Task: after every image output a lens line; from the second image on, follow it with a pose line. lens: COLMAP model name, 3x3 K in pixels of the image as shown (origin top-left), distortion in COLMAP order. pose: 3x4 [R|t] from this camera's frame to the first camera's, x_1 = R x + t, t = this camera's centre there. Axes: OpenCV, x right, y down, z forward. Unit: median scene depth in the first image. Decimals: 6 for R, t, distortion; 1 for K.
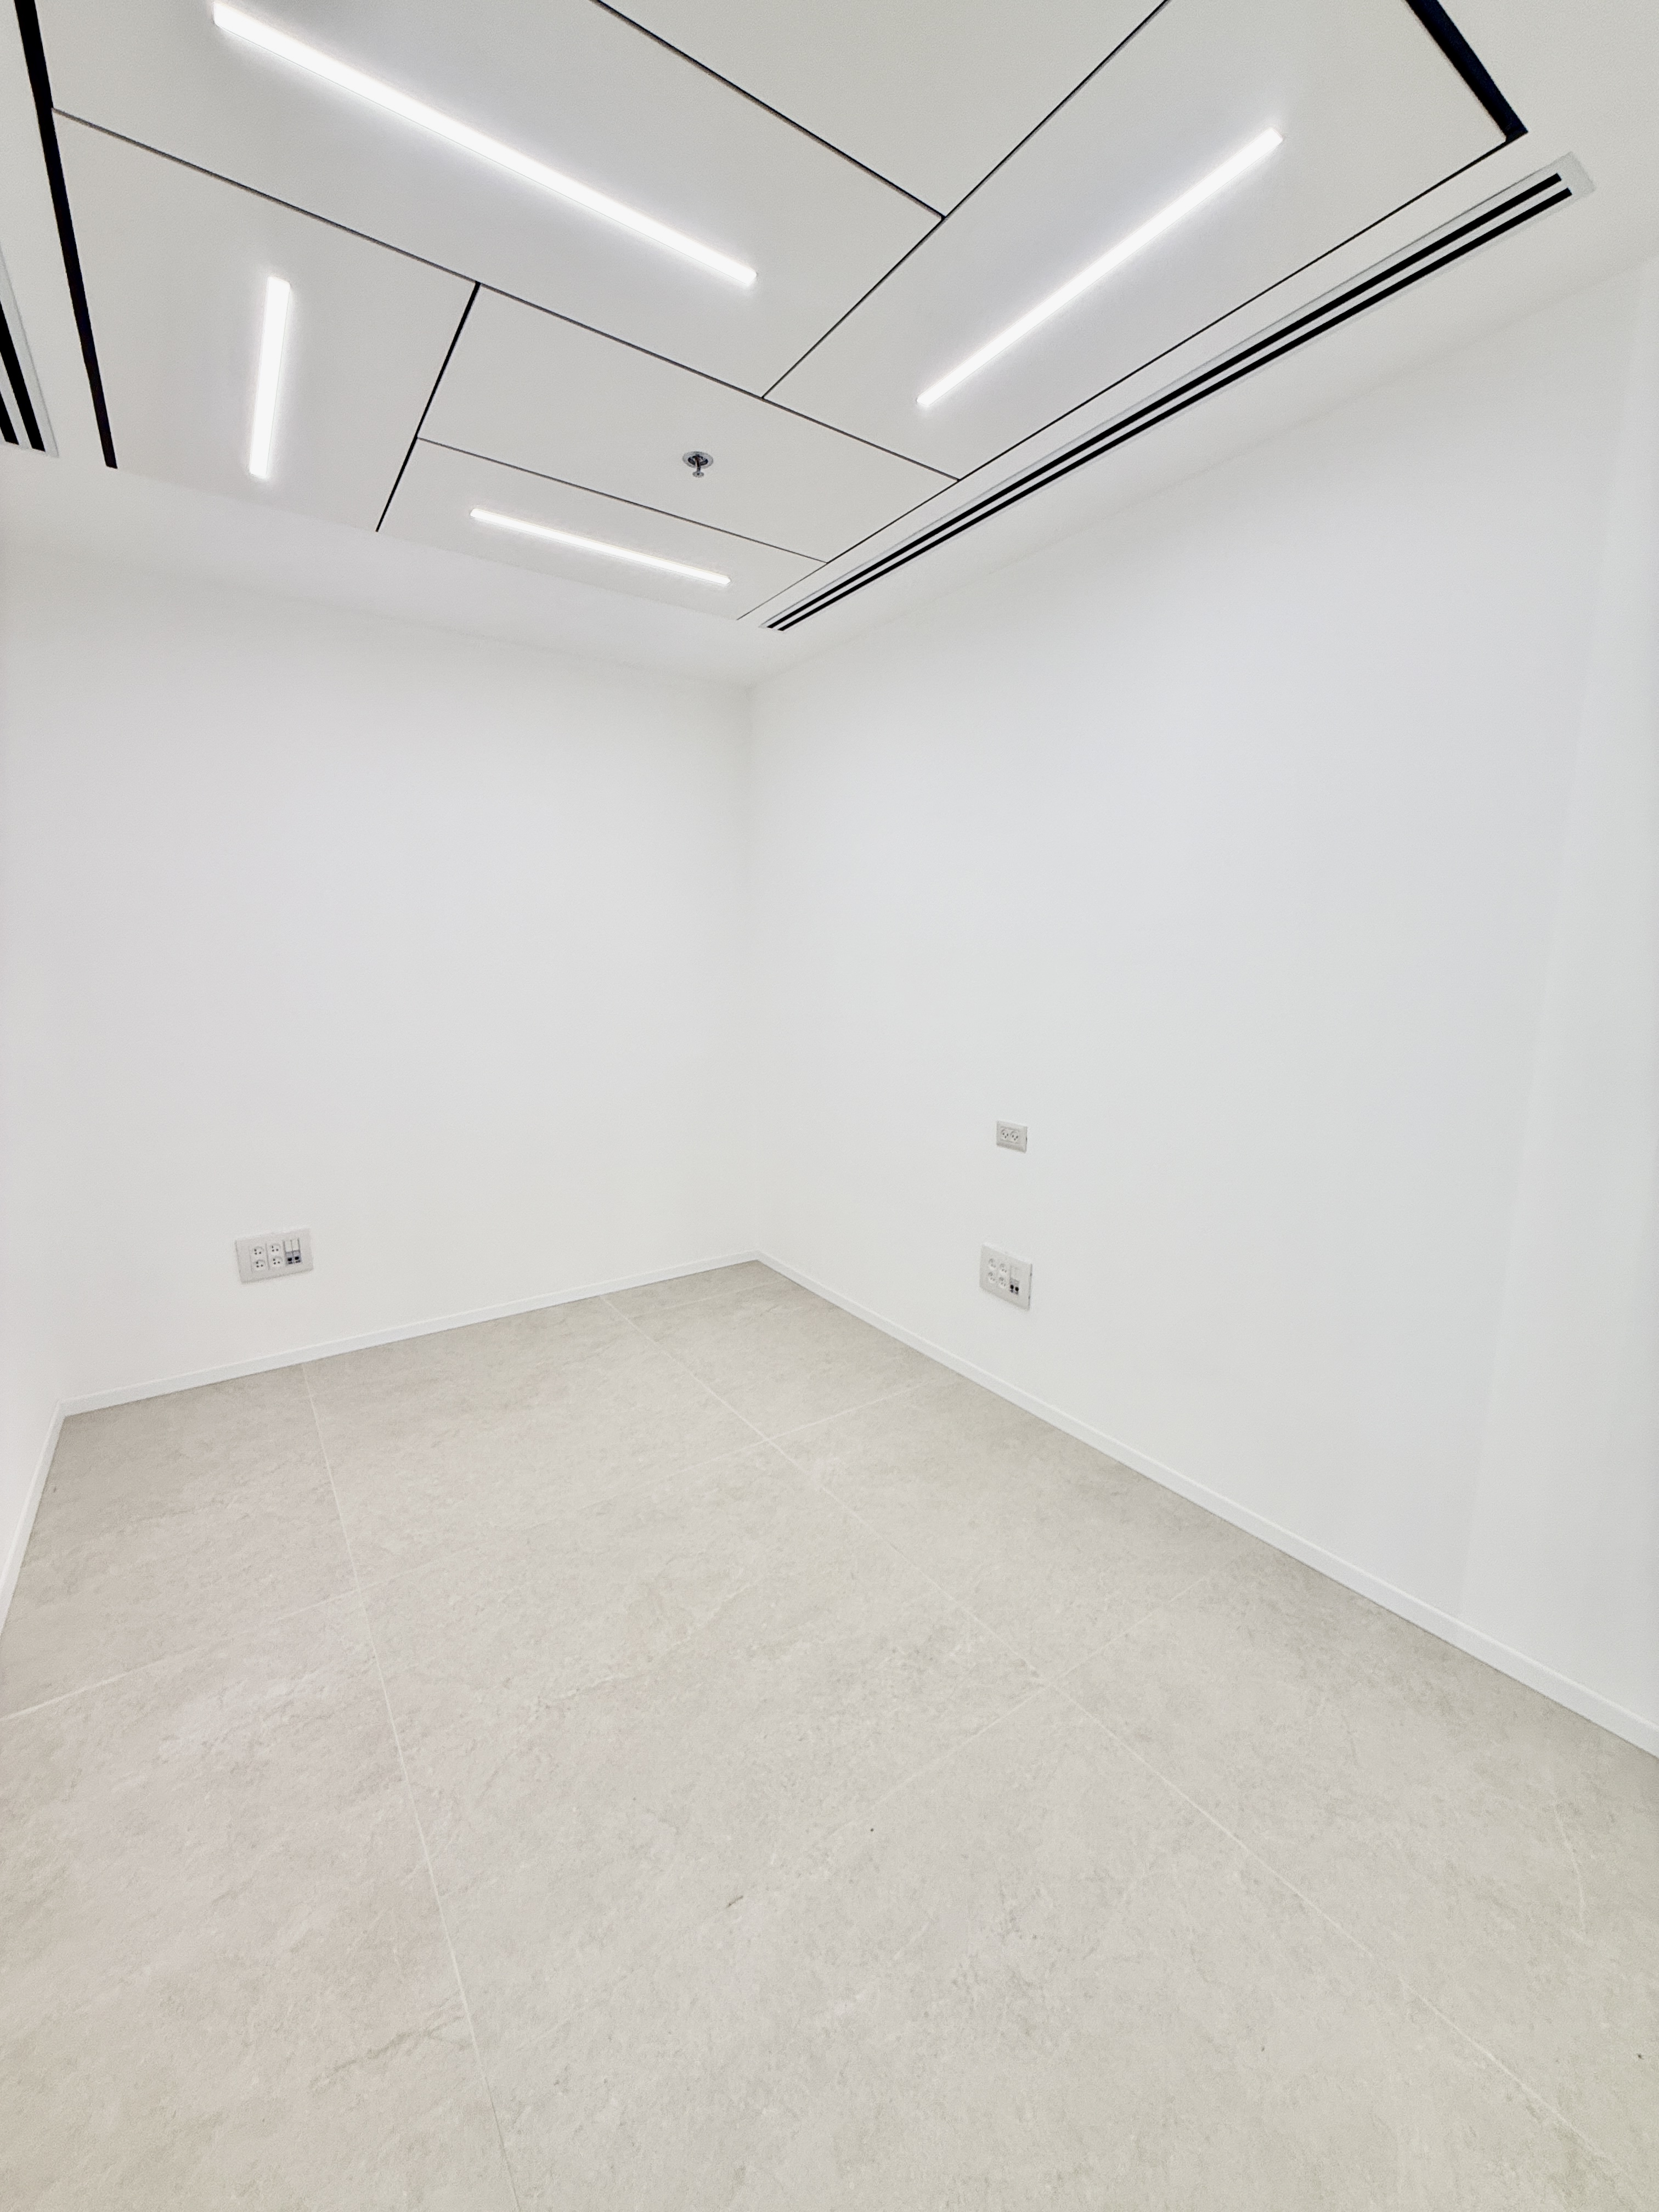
lens RADIAL K [[885.3, 0, 829.5], [0, 885.3, 1106.0], [0, 0, 1]] dist [-0.000521, -0.000080]
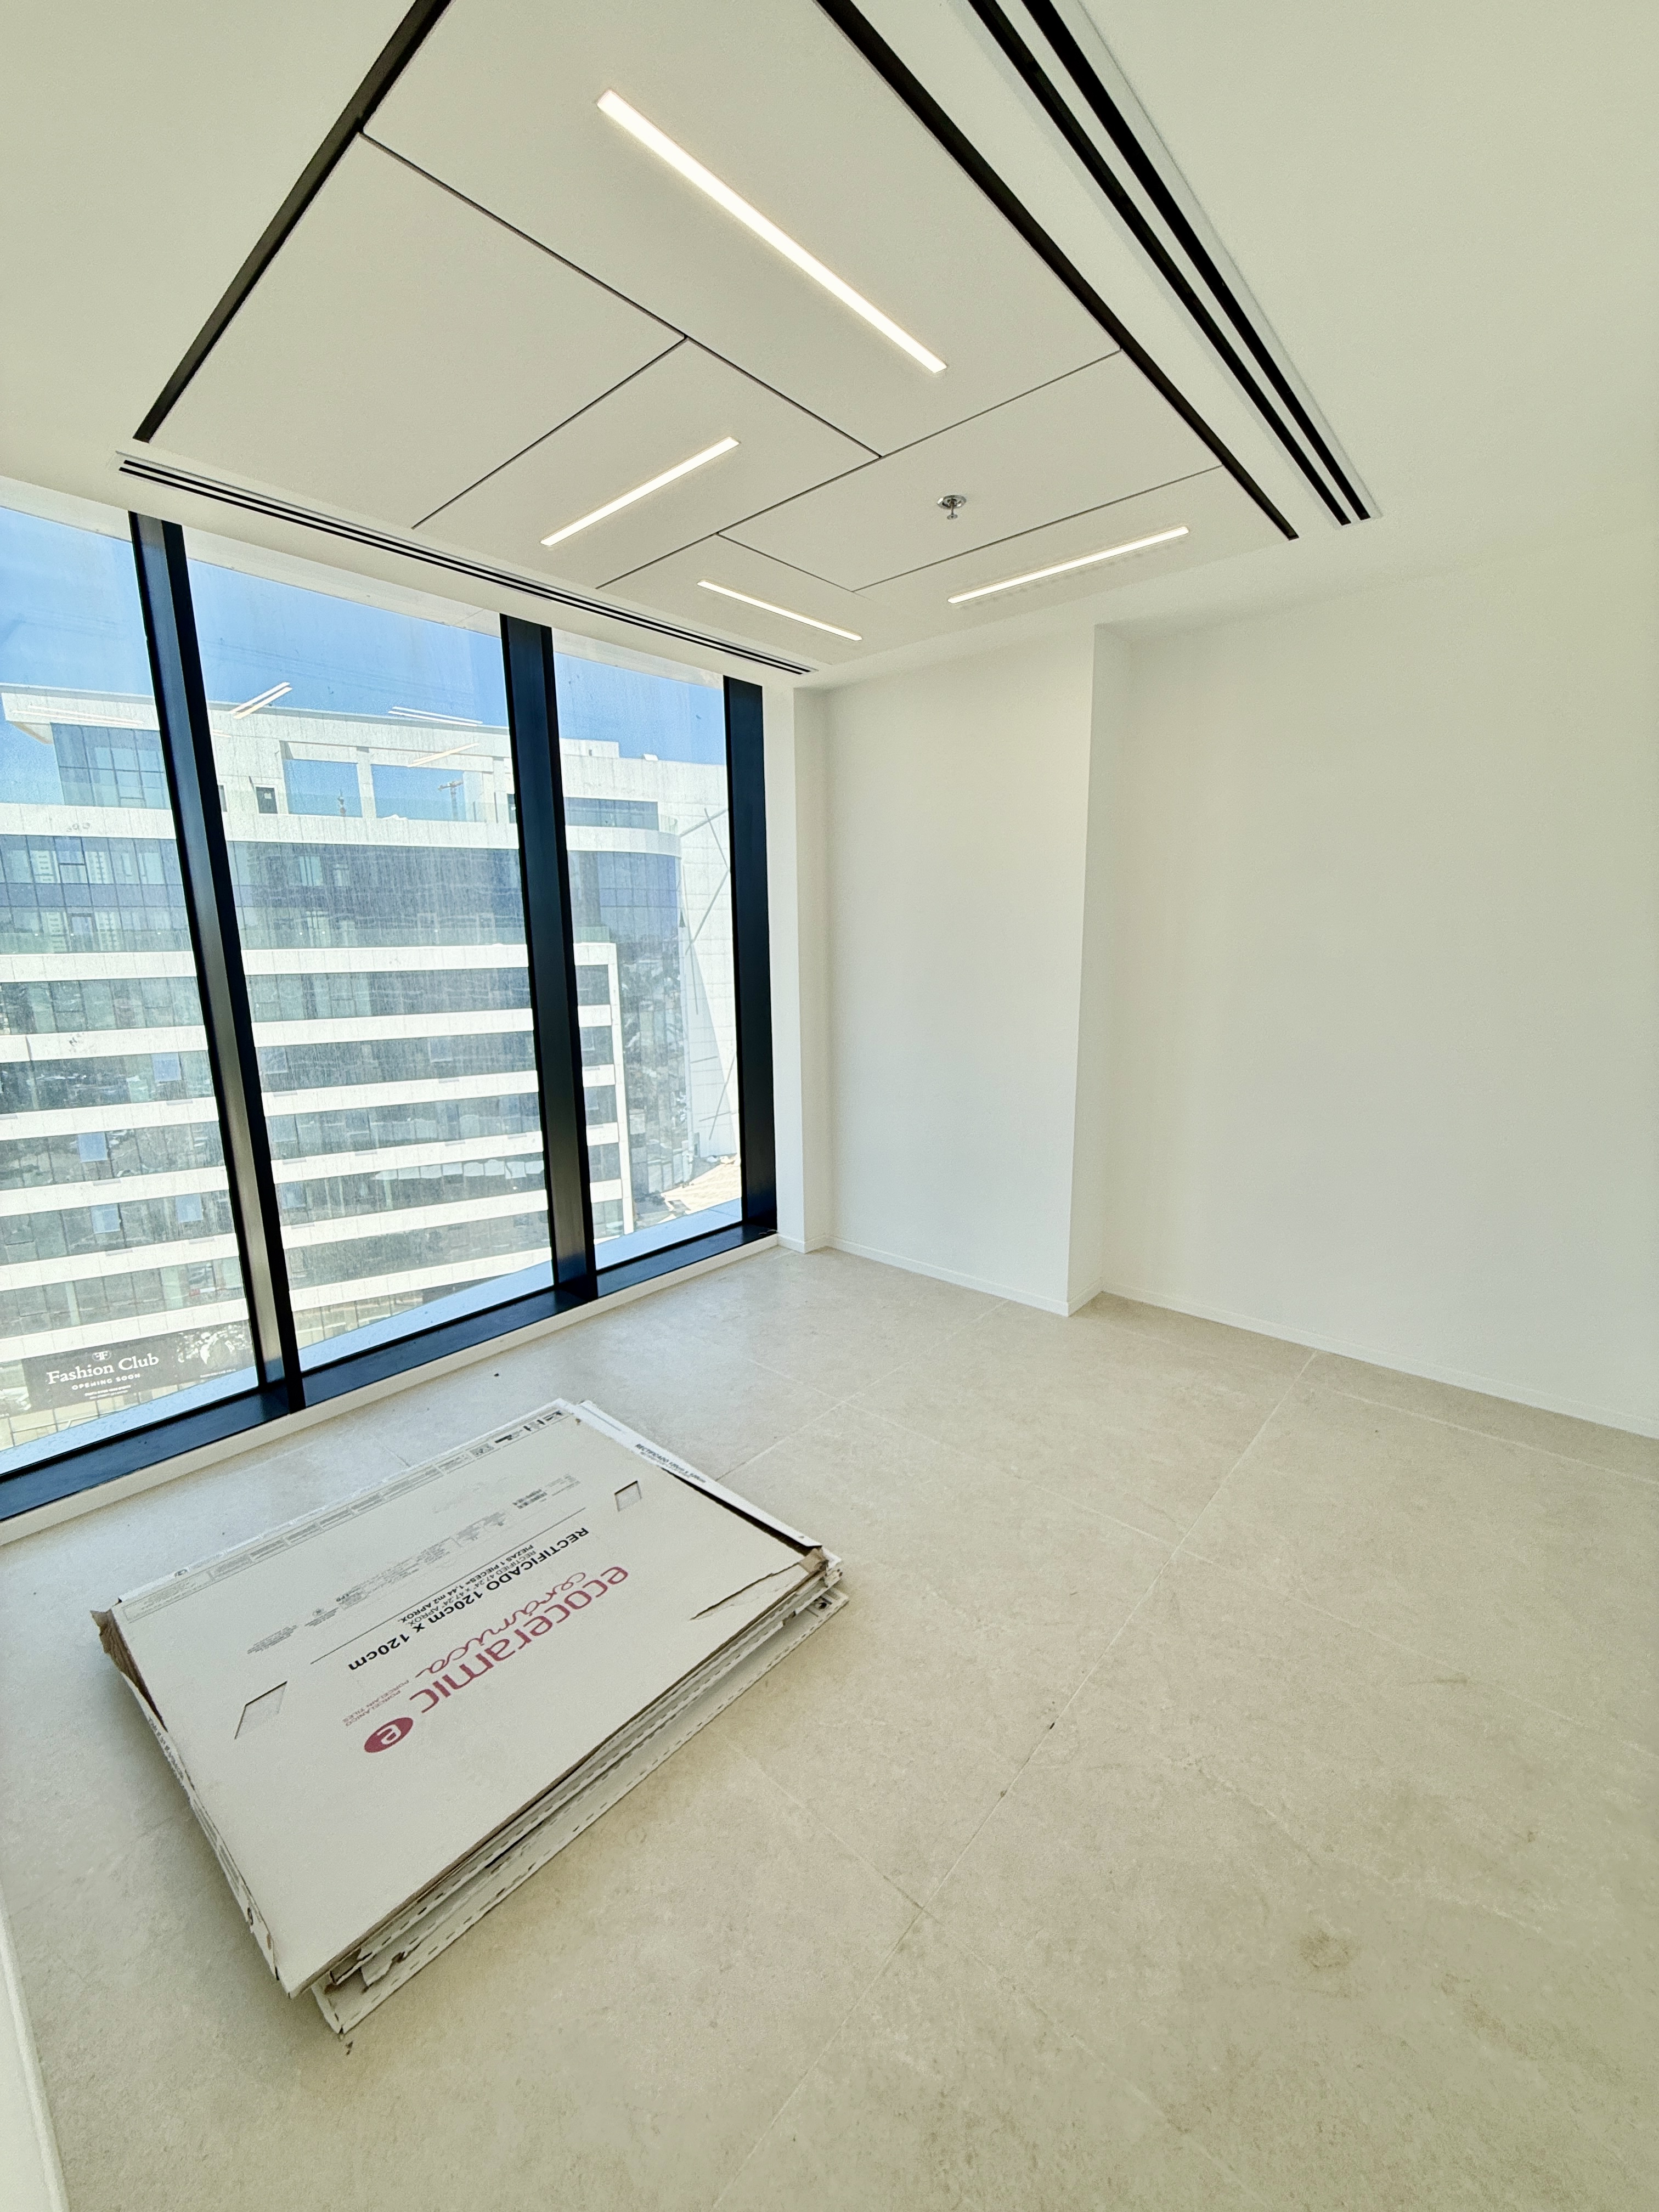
lens RADIAL K [[885.3, 0, 829.5], [0, 885.3, 1106.0], [0, 0, 1]] dist [-0.000521, -0.000080]
pose [[0.234723, 0.184449, -0.954402, 0.363857], [-0.152890, 0.976617, 0.151141, -0.096650], [0.959963, 0.110442, 0.257435, 0.304490]]
